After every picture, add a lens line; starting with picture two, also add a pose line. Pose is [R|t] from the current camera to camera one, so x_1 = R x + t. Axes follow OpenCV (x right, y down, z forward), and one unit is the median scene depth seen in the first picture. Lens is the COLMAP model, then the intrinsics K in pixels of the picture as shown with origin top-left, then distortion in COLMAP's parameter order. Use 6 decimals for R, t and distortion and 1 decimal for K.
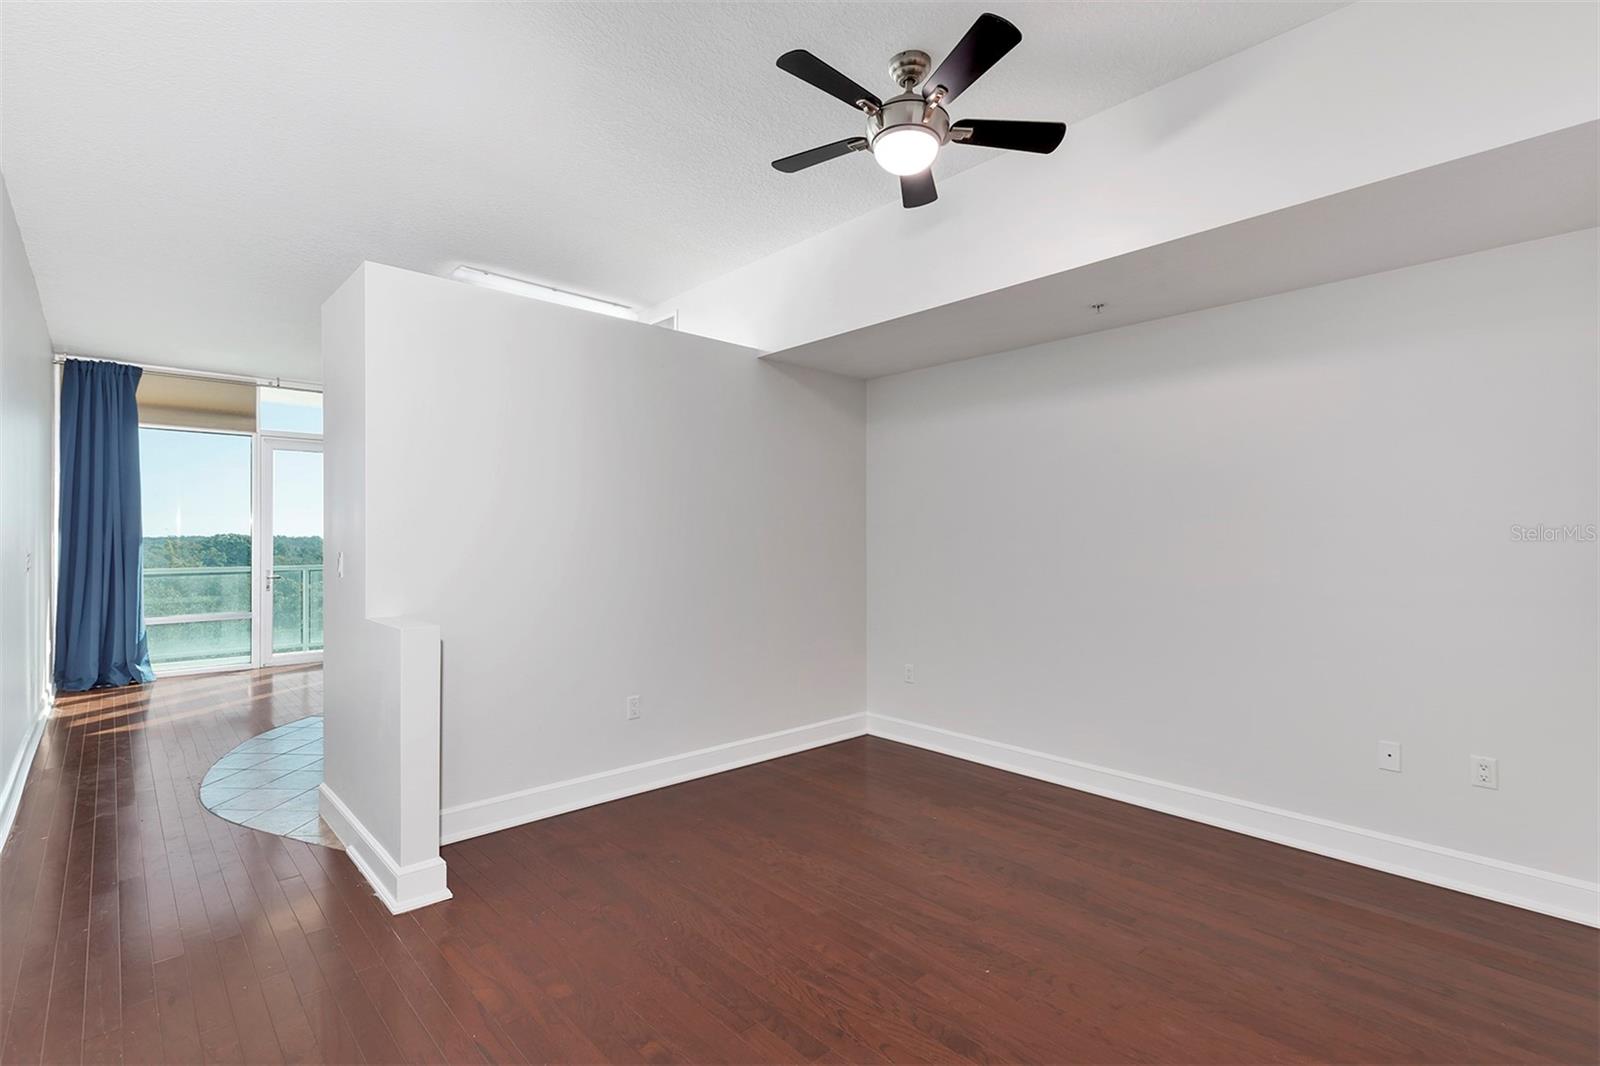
lens RADIAL K [[744.9, 0, 790.6], [0, 744.9, 526.9], [0, 0, 1]] dist [0.000246, -0.000307]
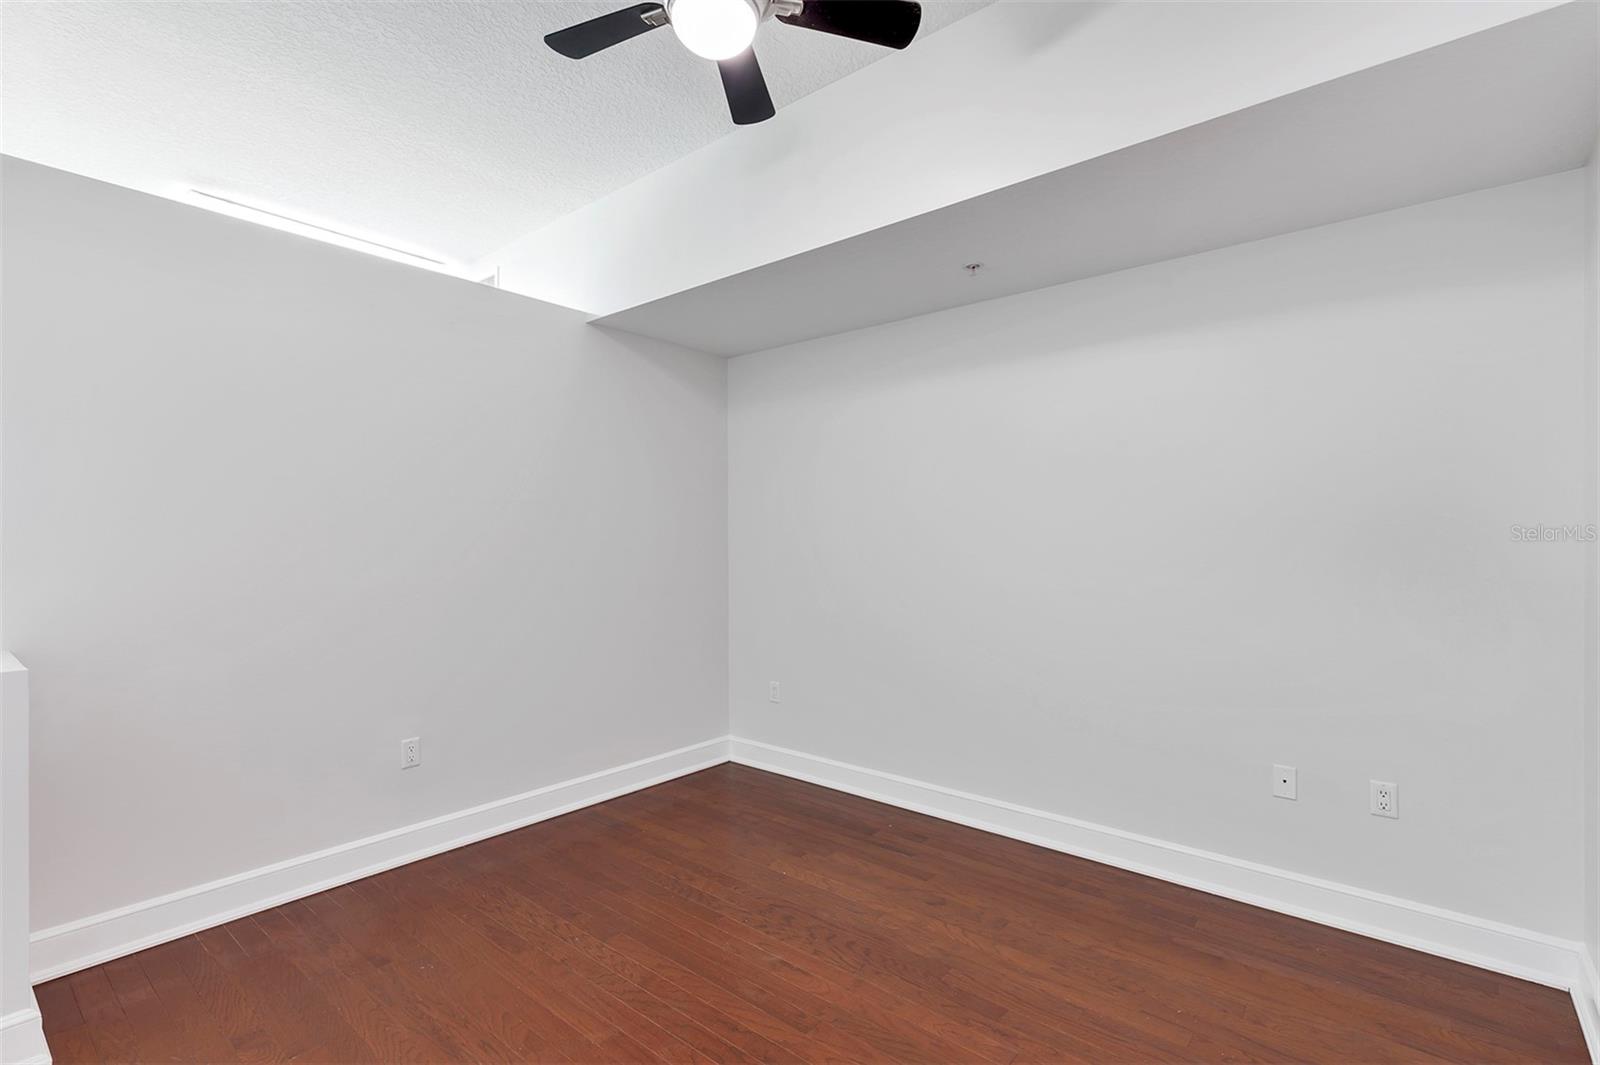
lens RADIAL K [[739.2, 0, 800.0], [0, 739.2, 532.5], [0, 0, 1]] dist [-0.002985, -0.000436]
pose [[0.991696, -0.002451, 0.128582, 0.120664], [0.001659, 0.999979, 0.006268, 0.004713], [-0.128594, -0.006003, 0.991679, 0.205658]]
